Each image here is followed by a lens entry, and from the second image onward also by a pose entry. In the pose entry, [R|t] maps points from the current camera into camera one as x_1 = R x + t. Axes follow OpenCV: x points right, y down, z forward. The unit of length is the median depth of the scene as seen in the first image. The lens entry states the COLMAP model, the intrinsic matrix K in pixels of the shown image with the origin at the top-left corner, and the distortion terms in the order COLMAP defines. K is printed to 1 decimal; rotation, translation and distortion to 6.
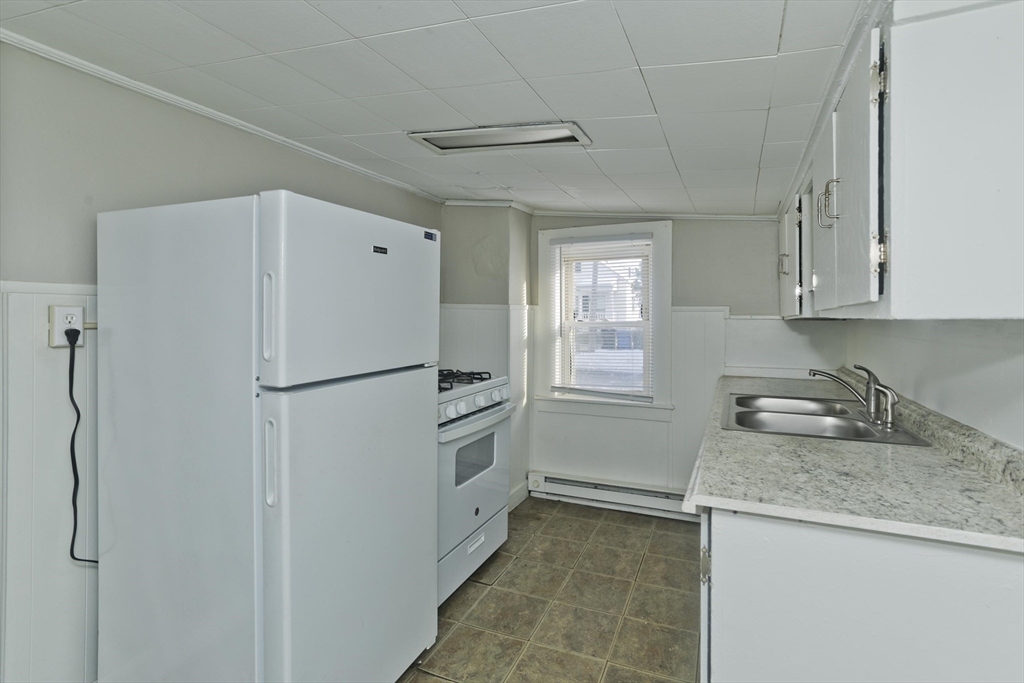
lens RADIAL K [[504.7, 0, 510.2], [0, 504.7, 336.5], [0, 0, 1]] dist [-0.055142, 0.032312]
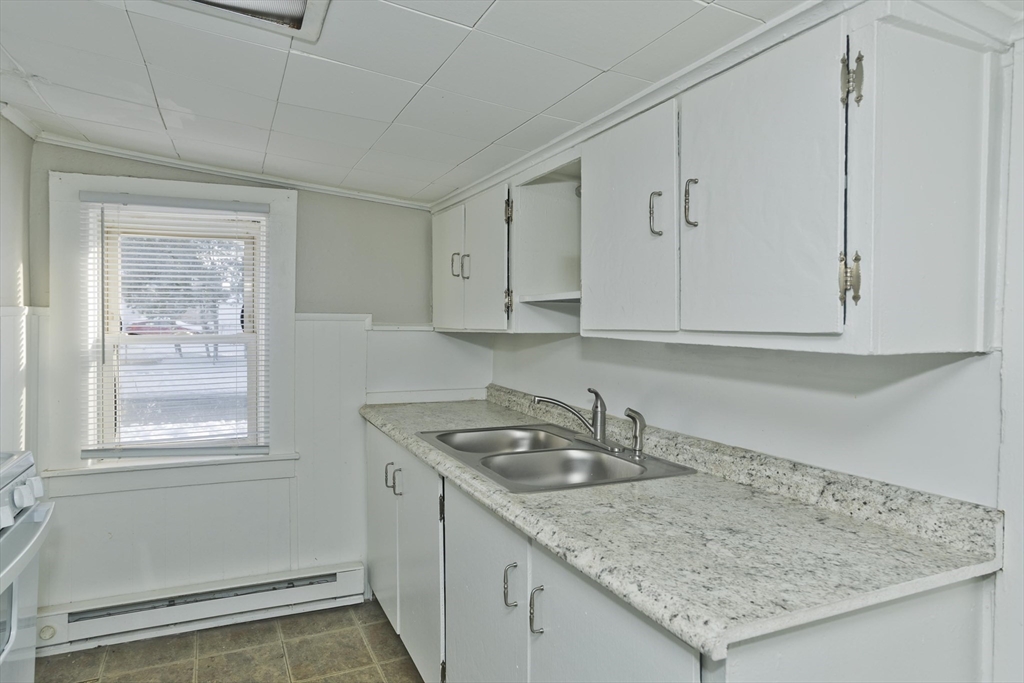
lens RADIAL K [[623.3, 0, 512.0], [0, 623.3, 341.5], [0, 0, 1]] dist [-0.042400, 0.041281]
pose [[0.668774, -0.022516, 0.743125, -0.127059], [0.023251, 0.999686, 0.009364, -0.022868], [-0.743102, 0.011016, 0.669087, 0.205570]]
